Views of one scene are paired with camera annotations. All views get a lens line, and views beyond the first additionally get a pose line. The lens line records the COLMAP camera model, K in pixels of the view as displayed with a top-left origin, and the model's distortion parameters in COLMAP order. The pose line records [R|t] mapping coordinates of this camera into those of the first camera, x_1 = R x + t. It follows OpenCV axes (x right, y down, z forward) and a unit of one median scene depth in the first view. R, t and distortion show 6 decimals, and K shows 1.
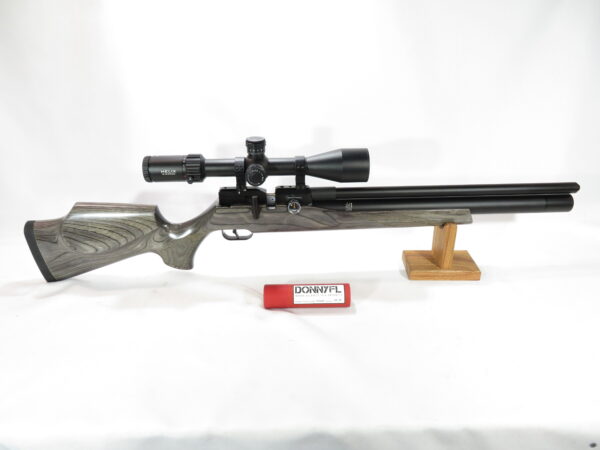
lens RADIAL K [[430.7, 0, 300.0], [0, 430.7, 225.0], [0, 0, 1]] dist [0.000137, -0.004654]
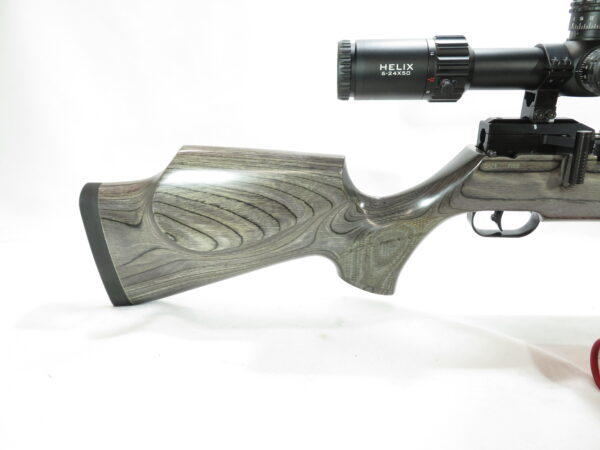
lens RADIAL K [[430.7, 0, 300.0], [0, 430.7, 225.0], [0, 0, 1]] dist [0.000137, -0.004654]
pose [[0.993582, 0.032133, -0.108454, -0.327743], [-0.041551, 0.995452, -0.085721, 0.074702], [0.105207, 0.089677, 0.990399, 0.527309]]
